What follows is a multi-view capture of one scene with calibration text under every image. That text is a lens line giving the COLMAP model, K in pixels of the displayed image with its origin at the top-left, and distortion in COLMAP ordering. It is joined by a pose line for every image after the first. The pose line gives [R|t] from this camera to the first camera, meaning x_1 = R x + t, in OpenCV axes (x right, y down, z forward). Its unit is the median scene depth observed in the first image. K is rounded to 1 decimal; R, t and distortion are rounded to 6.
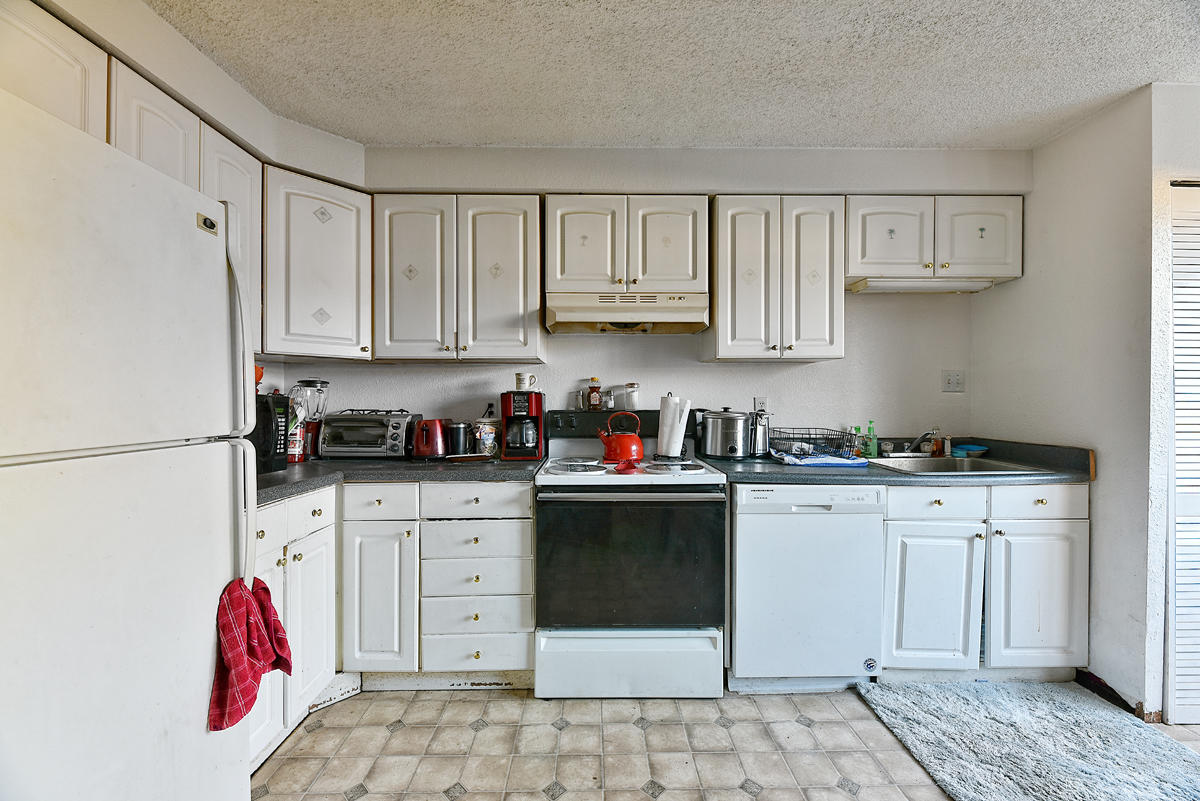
lens RADIAL K [[483.8, 0, 599.3], [0, 483.8, 400.8], [0, 0, 1]] dist [-0.003108, -0.002499]
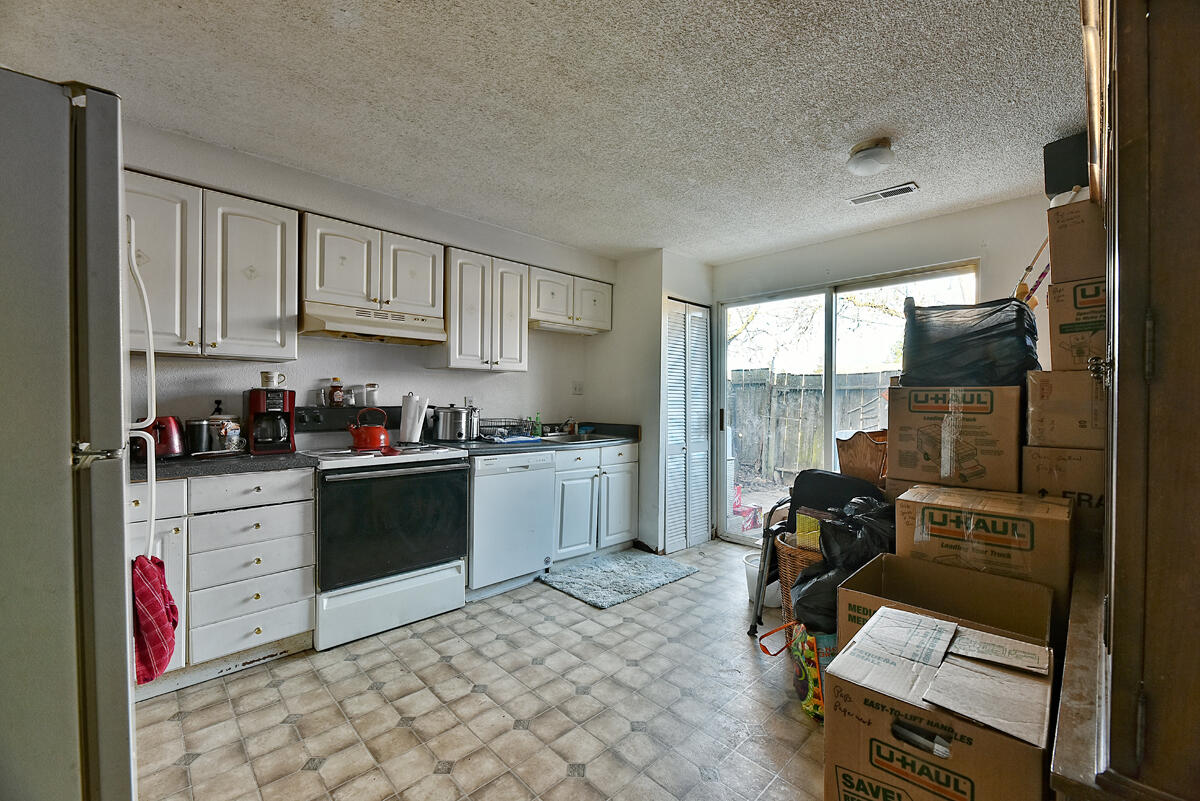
lens RADIAL K [[483.8, 0, 601.5], [0, 483.8, 402.7], [0, 0, 1]] dist [-0.003108, -0.002499]
pose [[0.726098, 0.001337, 0.687590, -0.390300], [-0.005400, 0.999978, 0.003758, 0.002945], [-0.687571, -0.006441, 0.726089, -0.283703]]
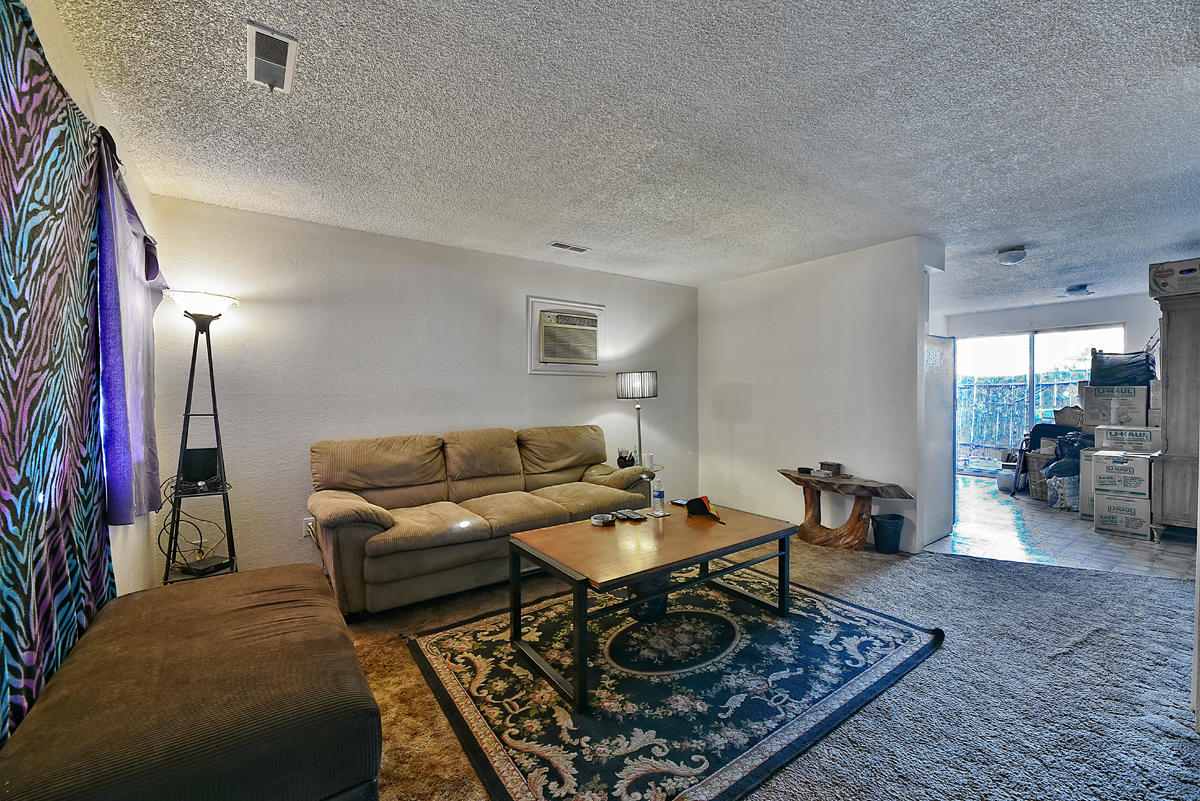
lens RADIAL K [[483.8, 0, 601.0], [0, 483.8, 397.6], [0, 0, 1]] dist [-0.003108, -0.002499]
pose [[0.821327, -0.002998, 0.570449, -2.122887], [-0.000774, 0.999979, 0.006370, 0.011099], [-0.570456, -0.005673, 0.821308, -0.496503]]
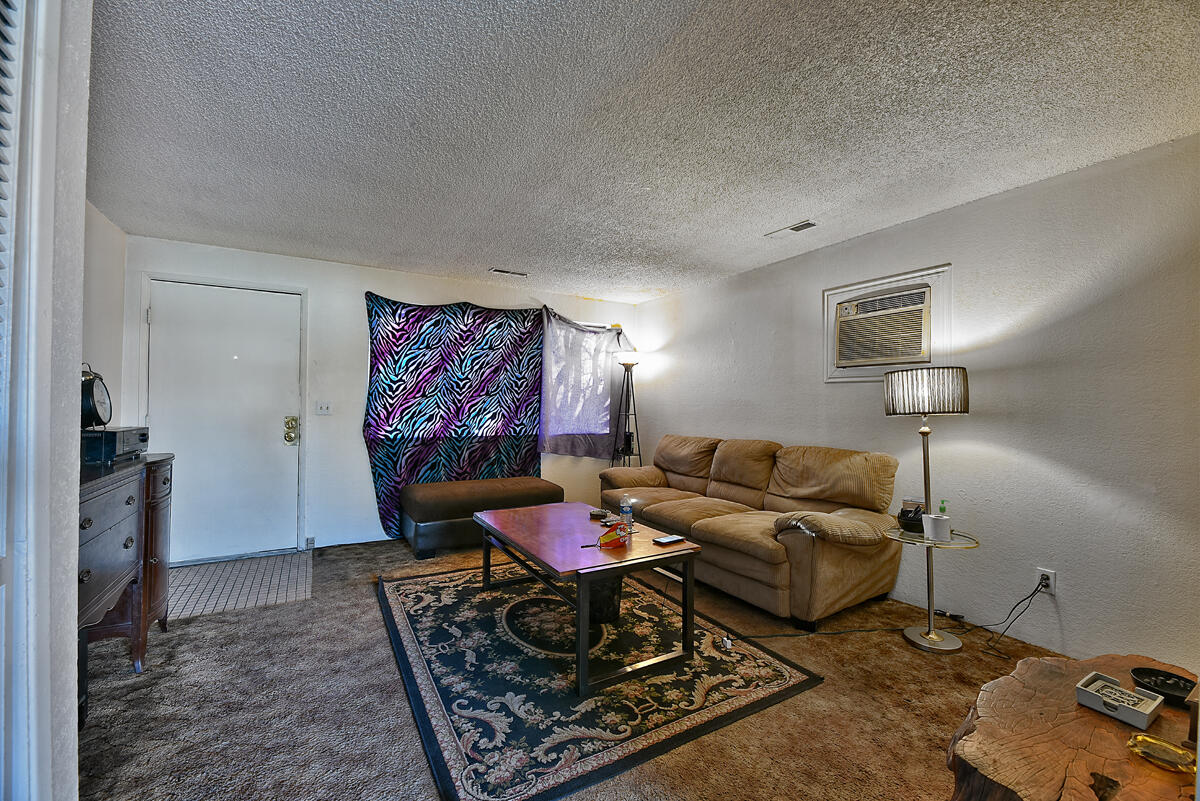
lens RADIAL K [[483.8, 0, 599.0], [0, 483.8, 396.6], [0, 0, 1]] dist [-0.003108, -0.002499]
pose [[0.493531, -0.001761, -0.869727, 2.426979], [-0.009841, 0.999923, -0.007610, -0.023752], [0.869673, 0.012315, 0.493475, 0.199986]]
